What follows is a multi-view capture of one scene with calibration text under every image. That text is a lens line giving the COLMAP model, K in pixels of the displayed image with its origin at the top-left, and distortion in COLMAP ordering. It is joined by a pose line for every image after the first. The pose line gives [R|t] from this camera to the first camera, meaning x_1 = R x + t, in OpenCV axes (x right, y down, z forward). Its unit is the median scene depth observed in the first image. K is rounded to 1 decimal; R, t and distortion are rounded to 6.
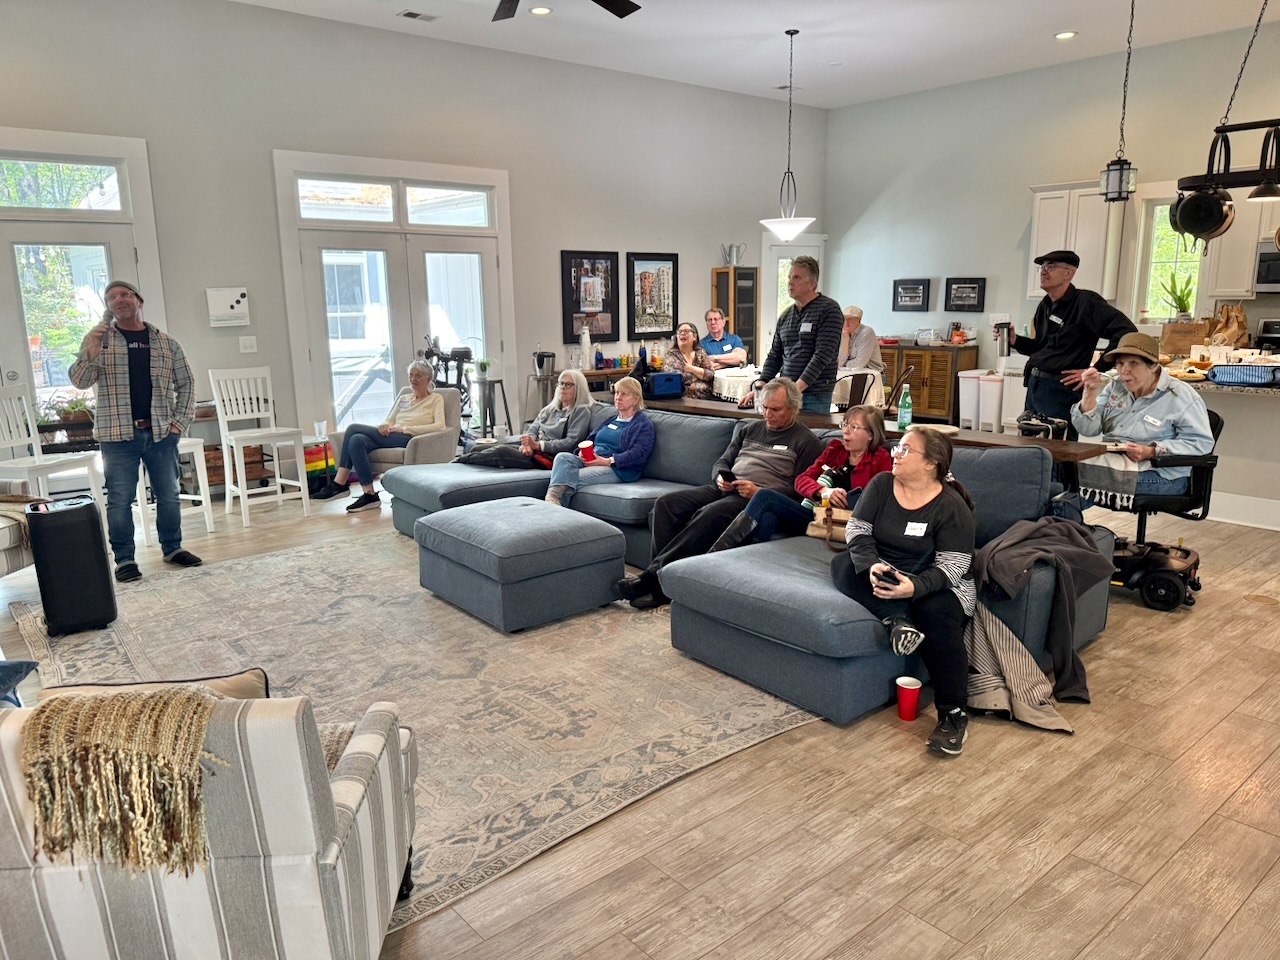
lens RADIAL K [[897.5, 0, 641.1], [0, 897.5, 476.8], [0, 0, 1]] dist [0.040378, -0.056628]
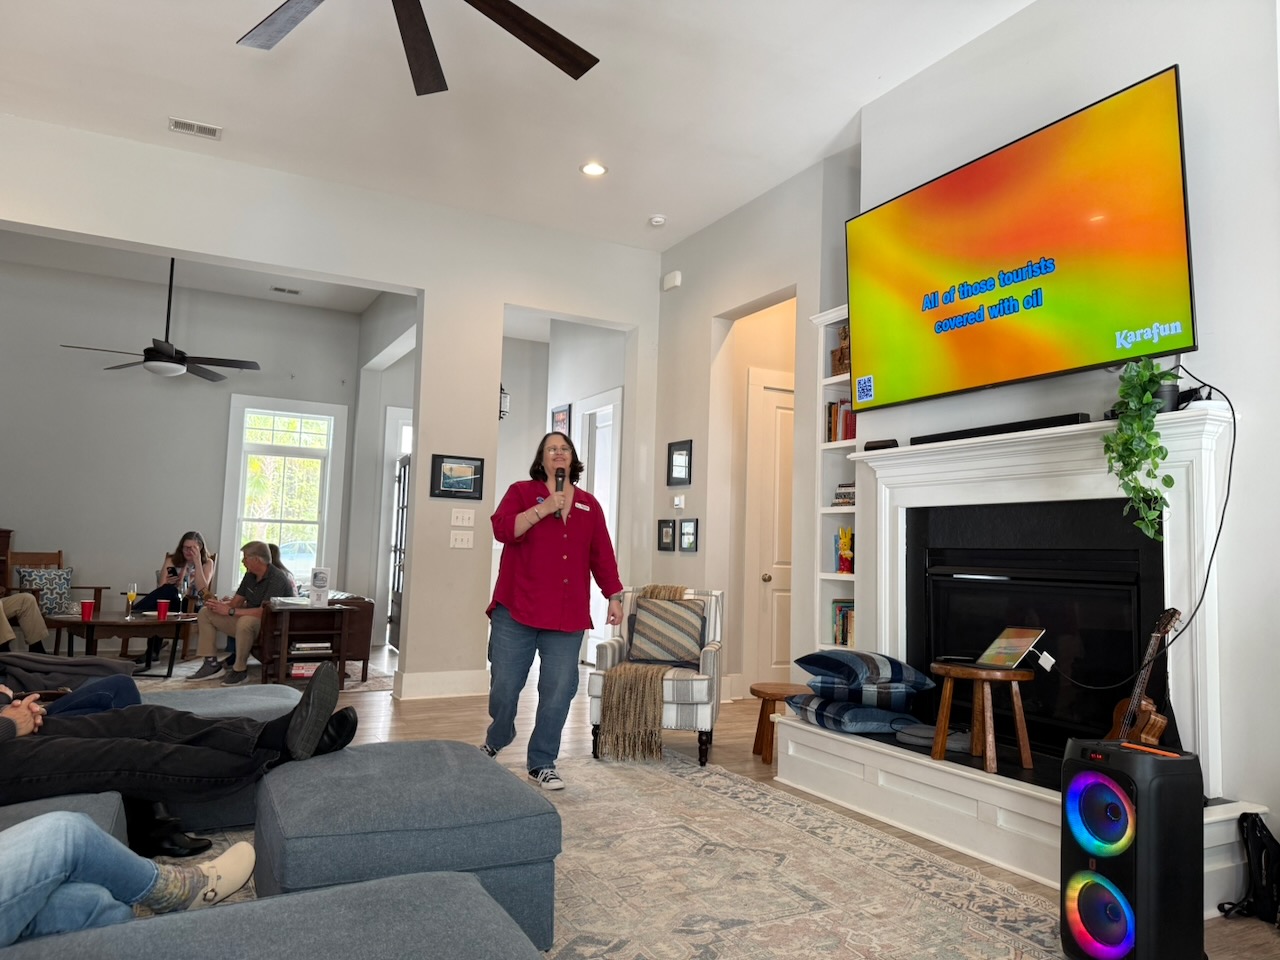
lens RADIAL K [[897.5, 0, 637.6], [0, 897.5, 473.9], [0, 0, 1]] dist [0.040378, -0.056628]
pose [[-0.975818, 0.000423, 0.218582, -0.462100], [0.026196, 0.993017, 0.115026, -0.230662], [-0.217007, 0.117971, -0.969015, 1.656349]]
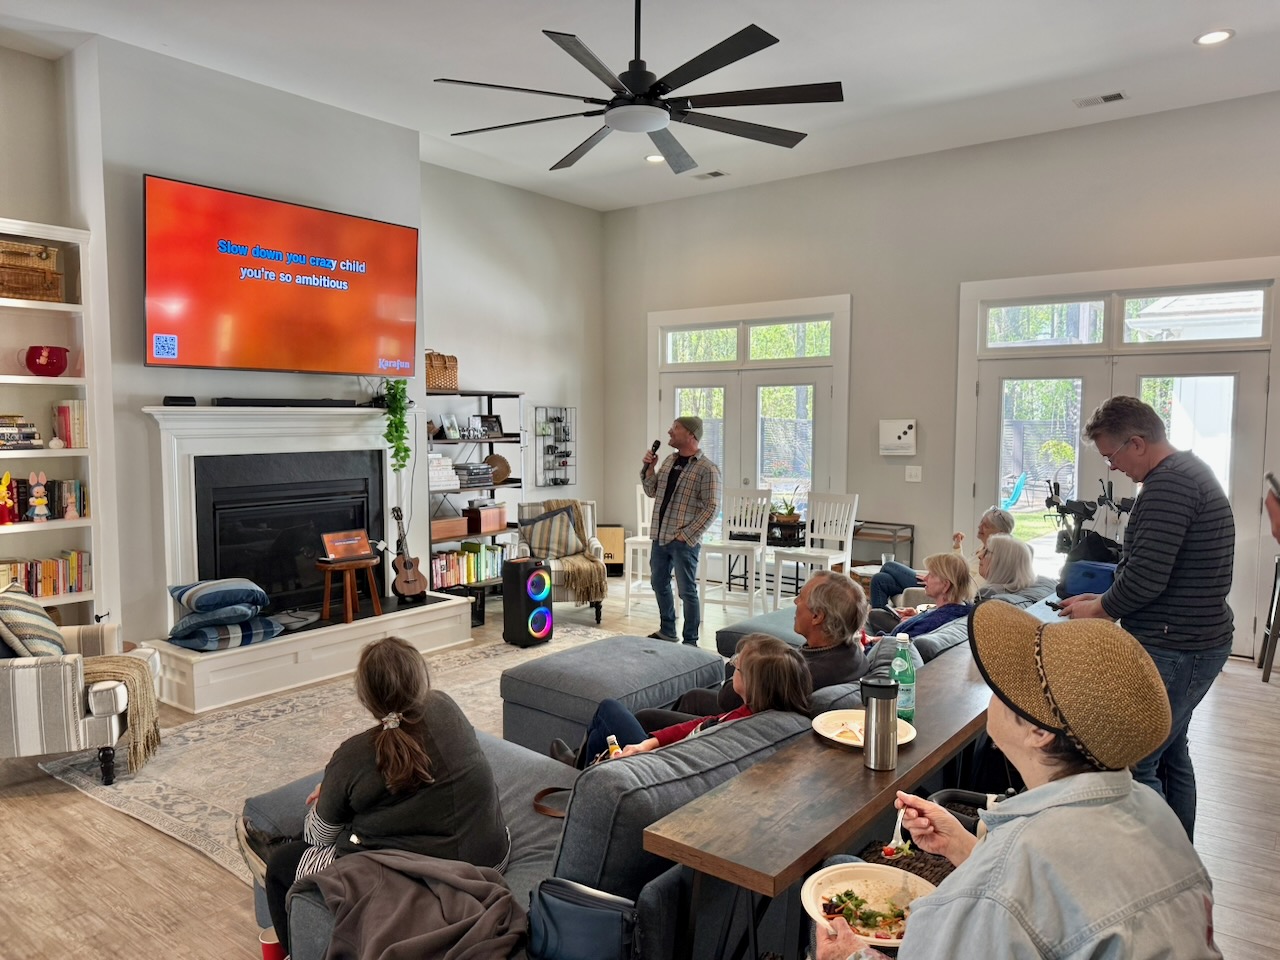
lens RADIAL K [[897.5, 0, 643.5], [0, 897.5, 482.7], [0, 0, 1]] dist [0.040378, -0.056628]
pose [[0.204644, 0.081060, -0.975474, 0.874295], [-0.204849, 0.978044, 0.038298, -0.197723], [0.957161, 0.191987, 0.216756, 0.852370]]
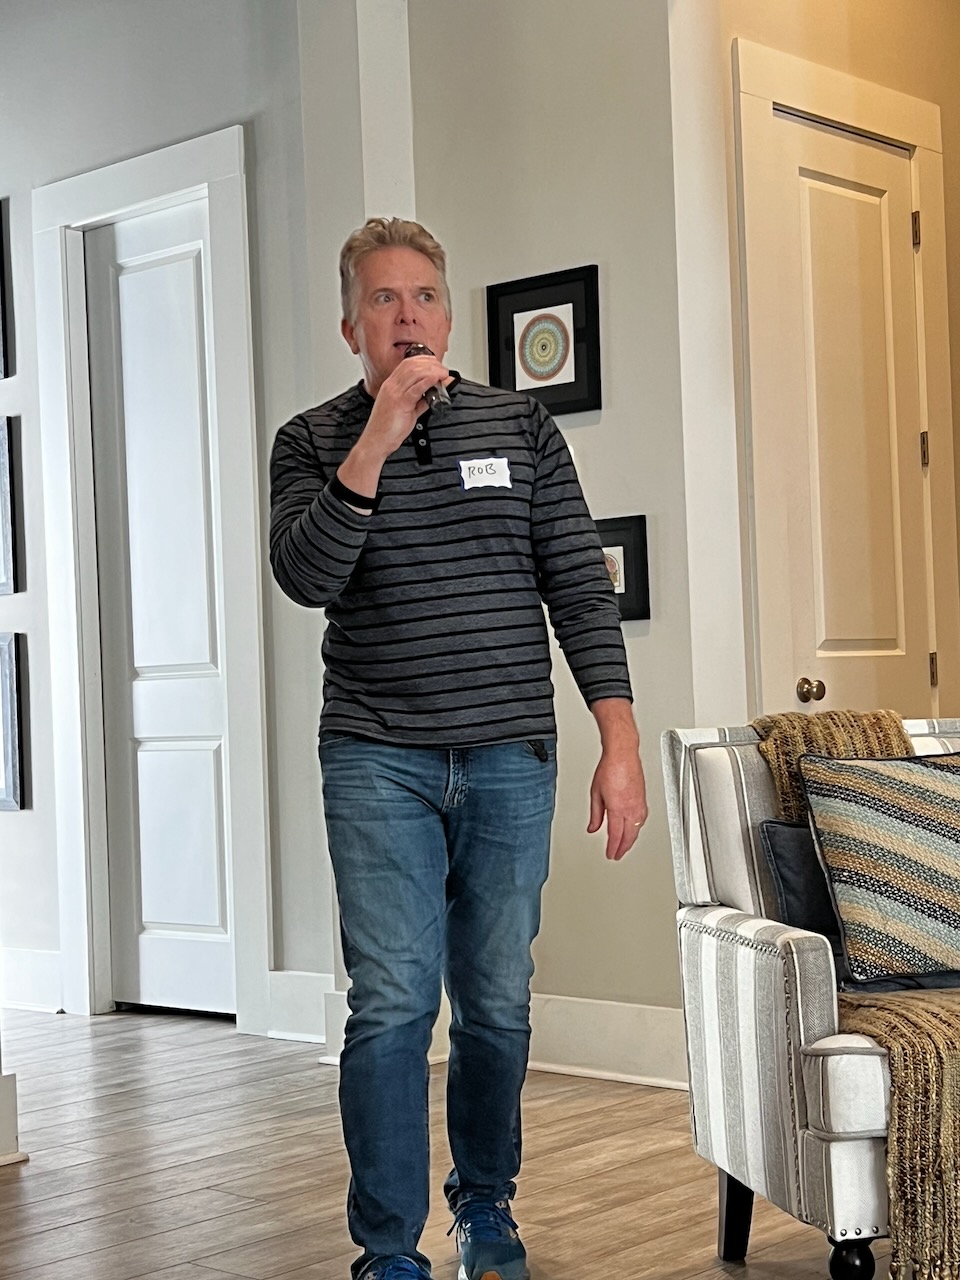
lens RADIAL K [[2115.6, 0, 479.1], [0, 2115.6, 641.2], [0, 0, 1]] dist [0.083240, 0.000000]
pose [[-0.990755, 0.048769, -0.126596, 0.053032], [0.024312, 0.981872, 0.187977, -0.115317], [0.133469, 0.183162, -0.973980, 1.229763]]
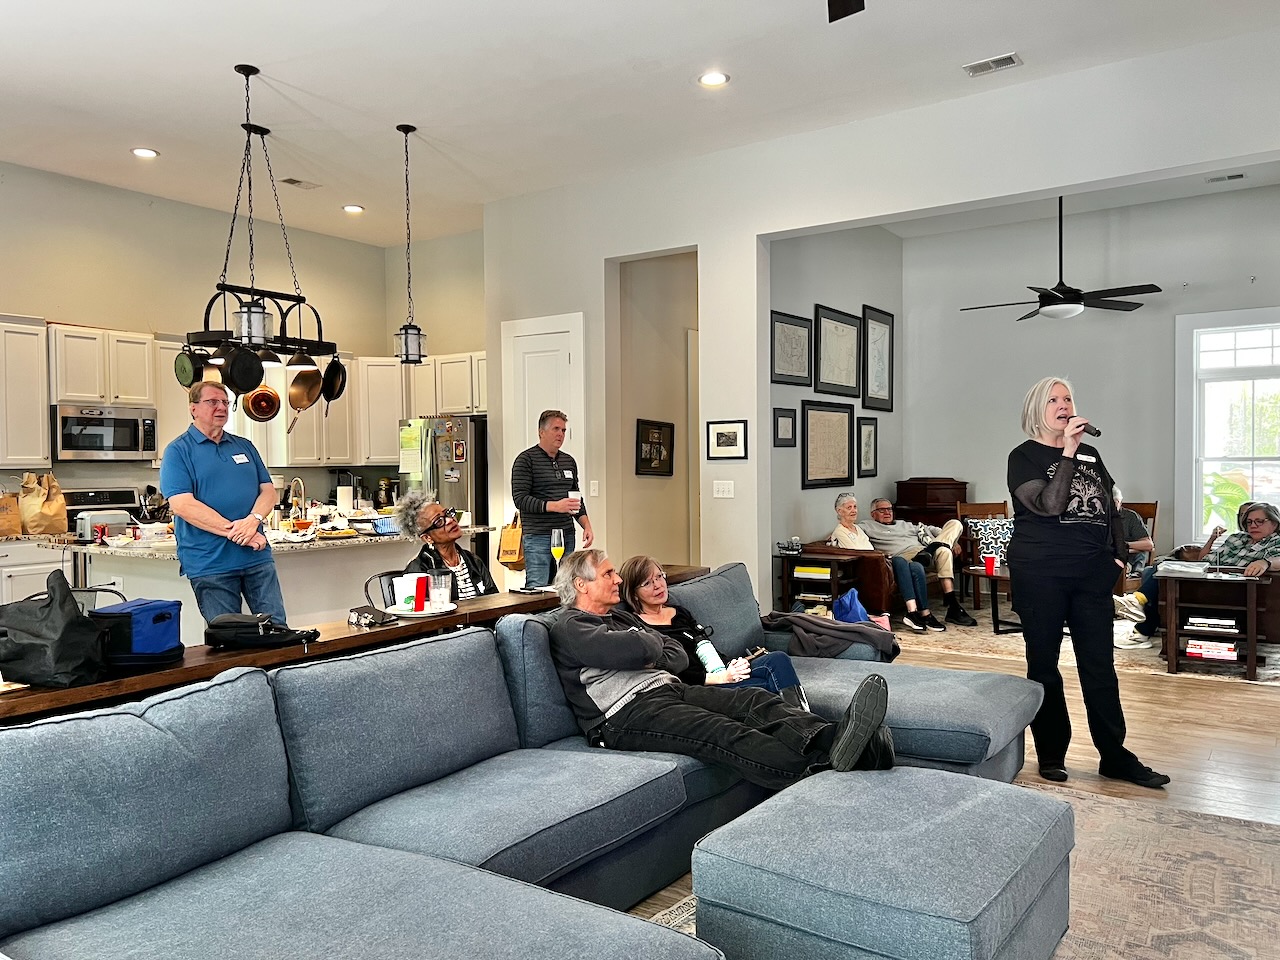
lens RADIAL K [[963.3, 0, 638.1], [0, 963.3, 475.8], [0, 0, 1]] dist [-0.004179, -0.017746]
pose [[-0.243309, 0.001135, 0.969948, -0.705770], [0.218342, 0.974397, 0.053630, -0.225079], [-0.945054, 0.224829, -0.237328, 1.342163]]
